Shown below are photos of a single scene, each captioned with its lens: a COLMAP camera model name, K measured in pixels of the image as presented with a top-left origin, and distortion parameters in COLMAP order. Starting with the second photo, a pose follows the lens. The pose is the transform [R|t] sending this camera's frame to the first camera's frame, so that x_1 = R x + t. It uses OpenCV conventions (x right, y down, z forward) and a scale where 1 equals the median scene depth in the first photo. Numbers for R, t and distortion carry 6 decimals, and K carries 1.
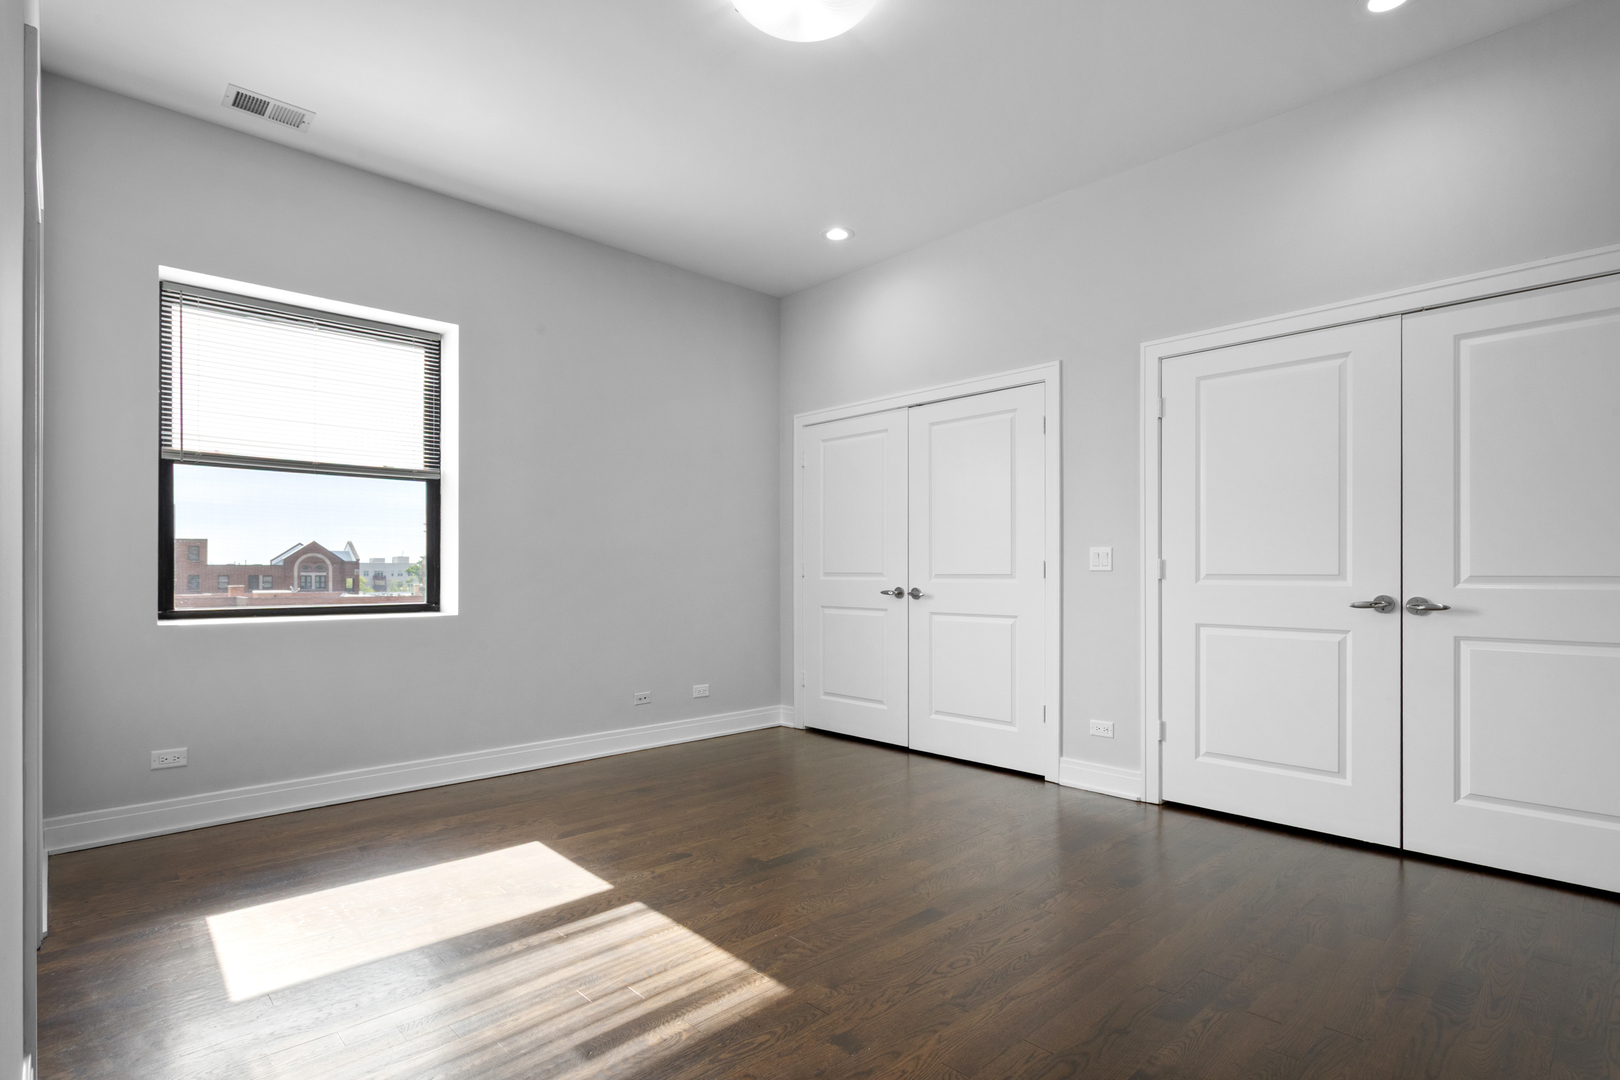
lens RADIAL K [[820.7, 0, 808.7], [0, 820.7, 556.1], [0, 0, 1]] dist [-0.000349, -0.000032]
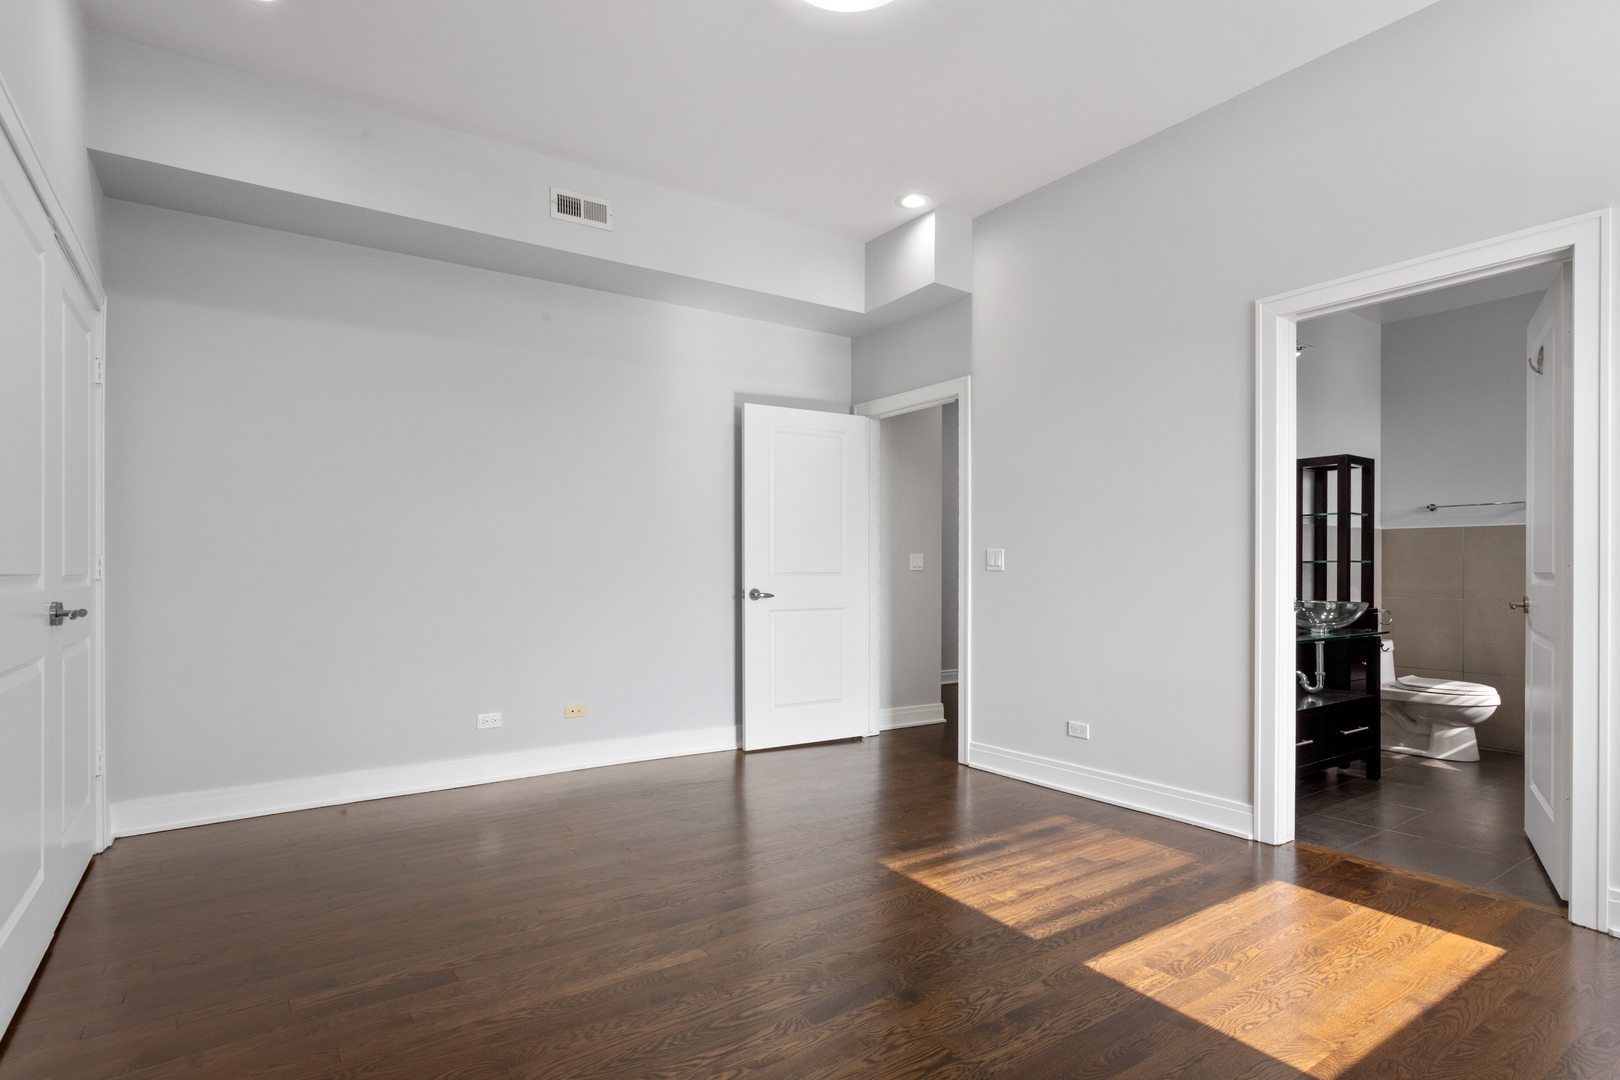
lens RADIAL K [[820.7, 0, 807.9], [0, 820.7, 552.8], [0, 0, 1]] dist [-0.000349, -0.000032]
pose [[-0.987527, 0.000492, 0.157451, -0.056504], [-0.004576, 0.999483, -0.031822, 0.011948], [-0.157386, -0.032146, -0.987014, 1.061148]]
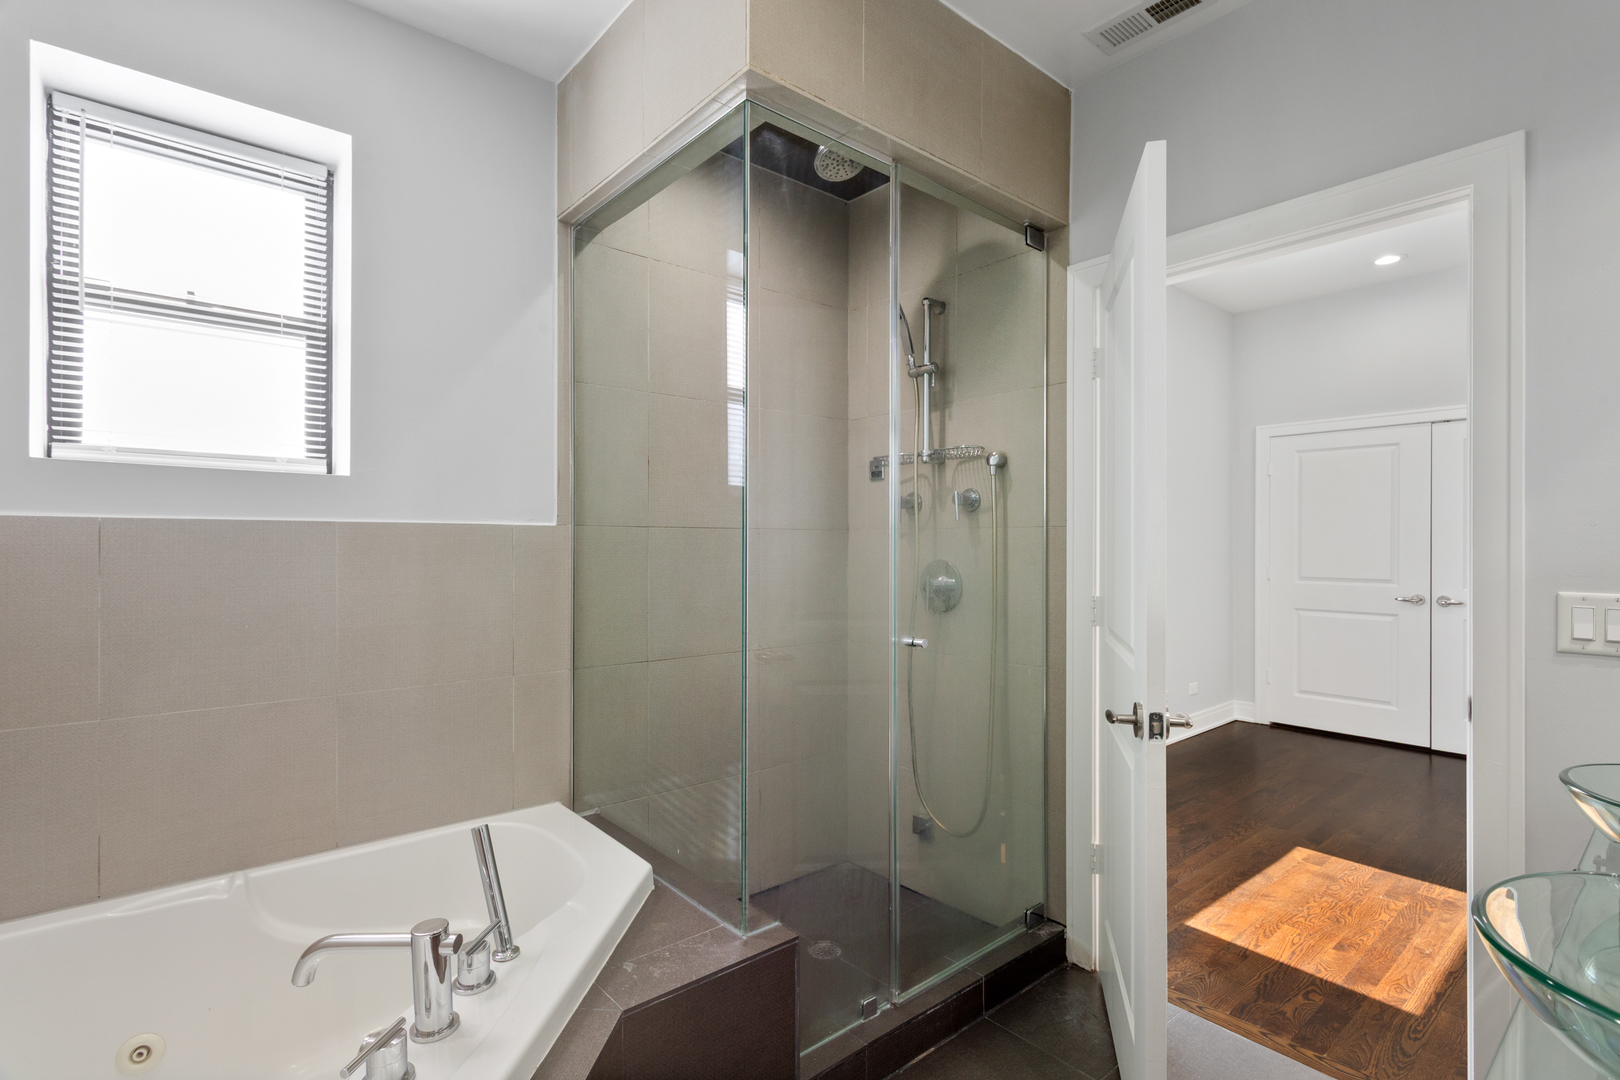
lens RADIAL K [[773.8, 0, 813.5], [0, 773.8, 540.9], [0, 0, 1]] dist [-0.001728, -0.000233]
pose [[0.998854, 0.003674, -0.047710, -0.614980], [-0.002995, 0.999893, 0.014298, -0.042500], [0.047758, -0.014139, 0.998759, -0.020150]]
